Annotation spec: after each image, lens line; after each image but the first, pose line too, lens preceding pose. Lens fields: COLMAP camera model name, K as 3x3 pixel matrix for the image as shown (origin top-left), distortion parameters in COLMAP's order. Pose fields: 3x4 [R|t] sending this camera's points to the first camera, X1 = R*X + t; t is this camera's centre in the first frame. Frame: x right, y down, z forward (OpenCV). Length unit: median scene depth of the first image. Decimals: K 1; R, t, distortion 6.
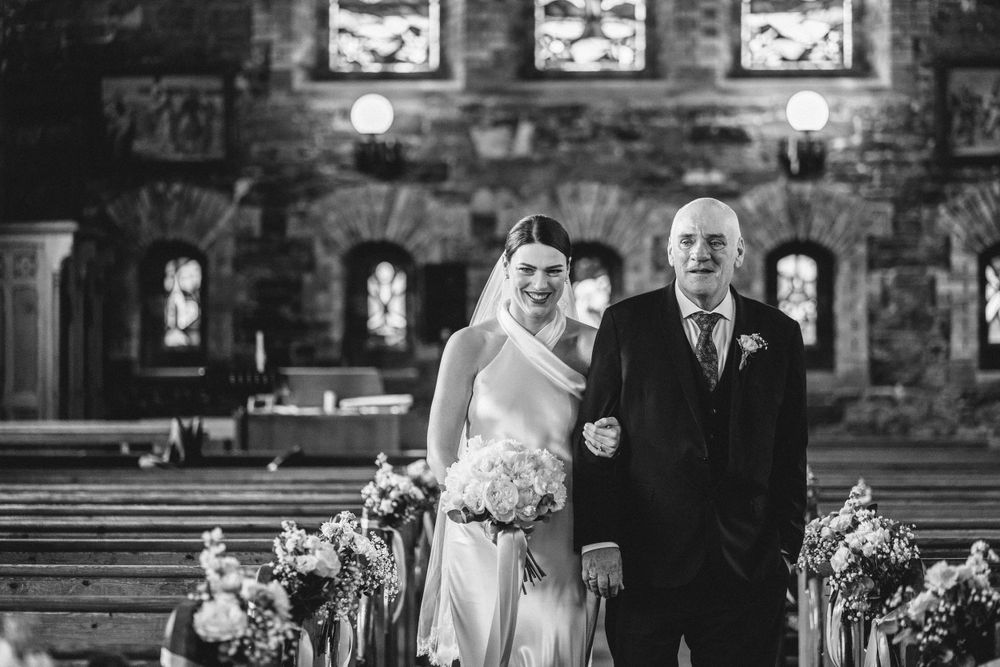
lens RADIAL K [[2514.0, 0, 500.0], [0, 2514.0, 333.5], [0, 0, 1]] dist [0.022155, -0.538602]
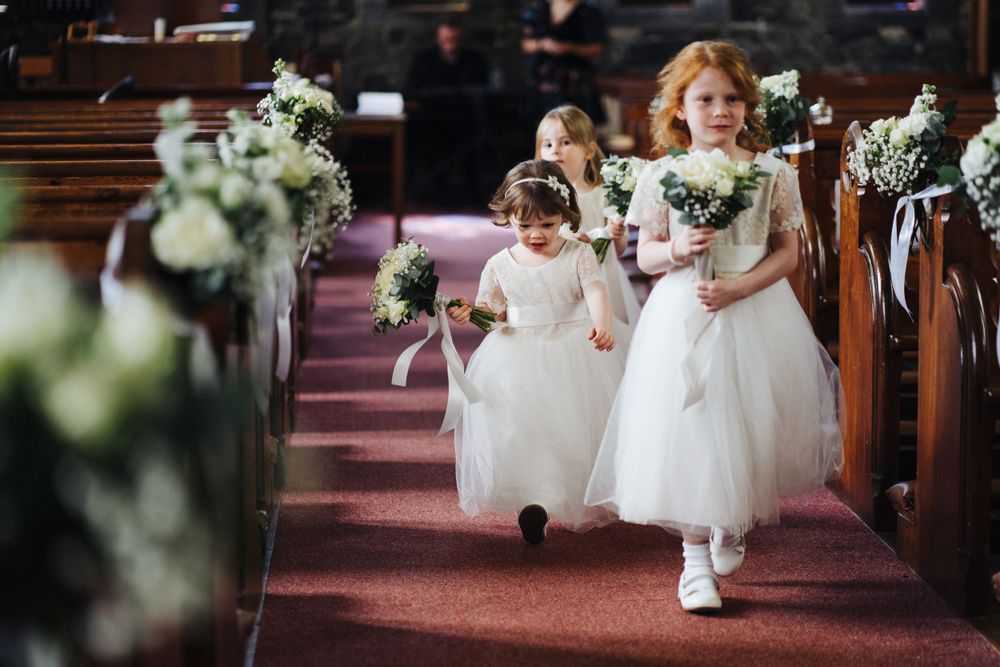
lens RADIAL K [[2514.0, 0, 500.0], [0, 2514.0, 333.5], [0, 0, 1]] dist [0.022155, -0.538602]
pose [[0.996036, -0.014745, 0.087716, -0.031602], [0.002974, 0.991133, 0.132841, 0.018299], [-0.088897, -0.132054, 0.987248, 0.119824]]
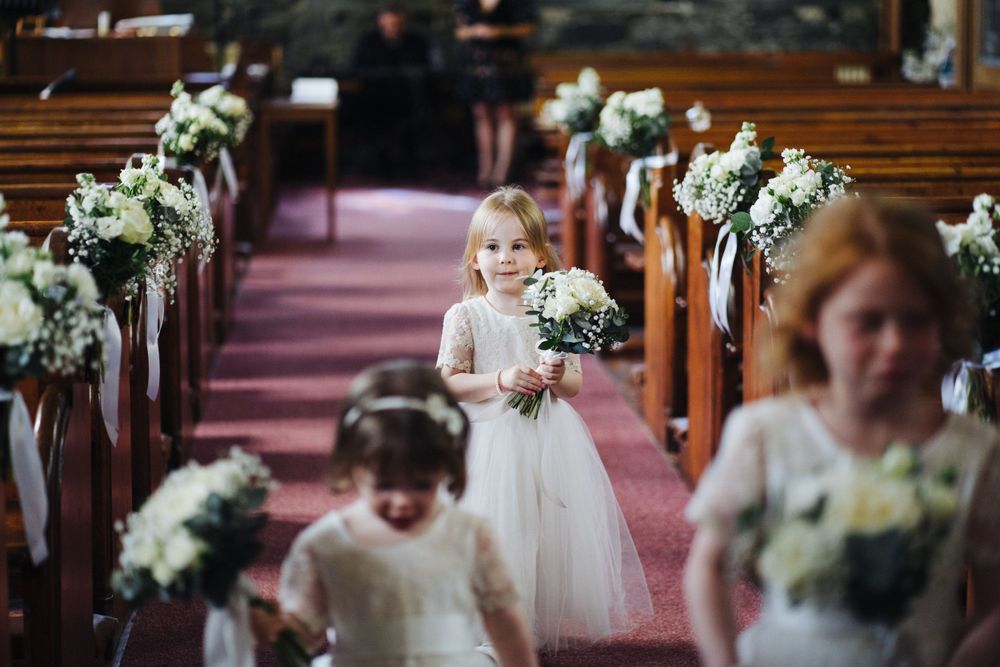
lens RADIAL K [[2402.6, 0, 500.0], [0, 2402.6, 333.5], [0, 0, 1]] dist [-0.005070, -0.677698]
pose [[0.994948, -0.020457, 0.098283, -0.012632], [0.004883, 0.987720, 0.156155, 0.002933], [-0.100271, -0.154887, 0.982831, 0.101448]]
